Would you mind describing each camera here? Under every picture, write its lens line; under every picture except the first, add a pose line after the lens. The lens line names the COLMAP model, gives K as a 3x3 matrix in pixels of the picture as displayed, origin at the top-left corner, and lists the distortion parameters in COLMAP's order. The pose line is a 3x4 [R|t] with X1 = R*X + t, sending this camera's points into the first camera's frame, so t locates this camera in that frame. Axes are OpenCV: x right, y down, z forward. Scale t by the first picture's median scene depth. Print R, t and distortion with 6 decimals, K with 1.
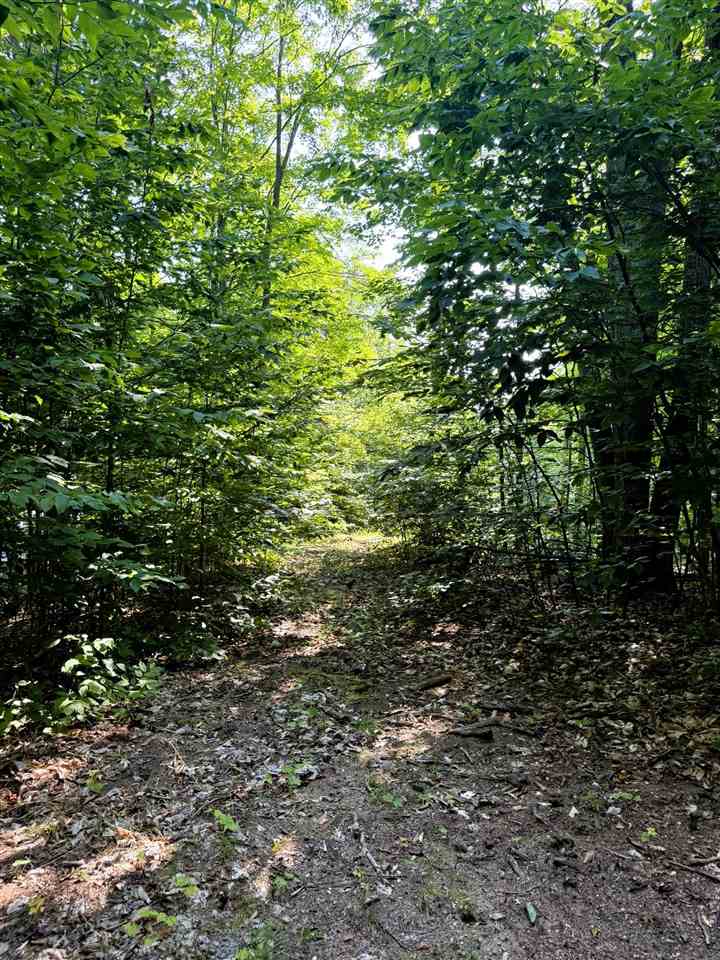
lens RADIAL K [[671.5, 0, 360.9], [0, 671.5, 479.7], [0, 0, 1]] dist [0.000444, -0.025523]
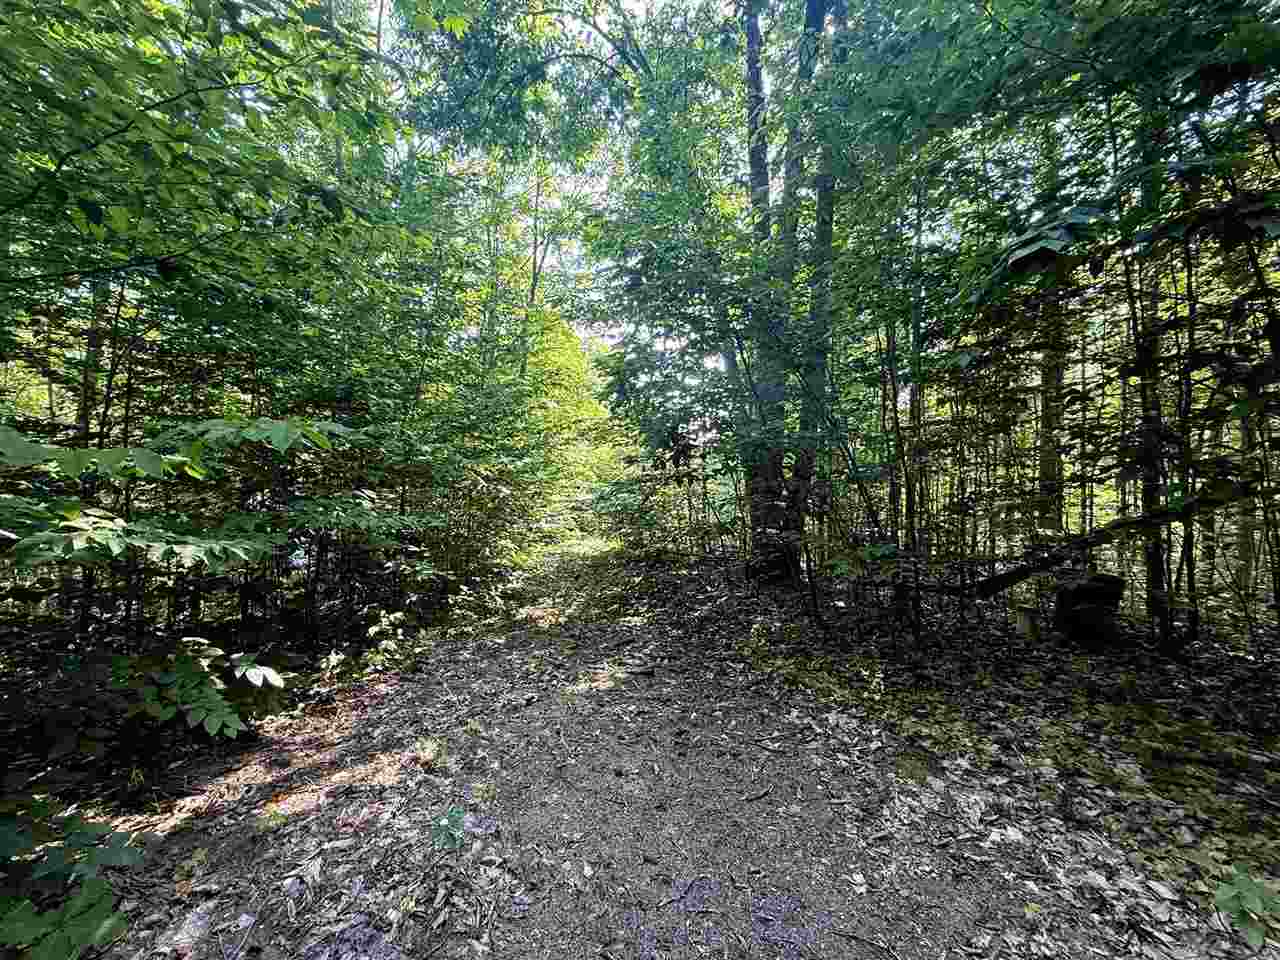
lens RADIAL K [[512.5, 0, 639.9], [0, 512.5, 473.7], [0, 0, 1]] dist [-0.024597, 0.000130]
pose [[0.996658, 0.013713, 0.080528, 0.055639], [-0.009882, 0.998809, -0.047785, -0.019654], [-0.081087, 0.046829, 0.995606, -0.171437]]
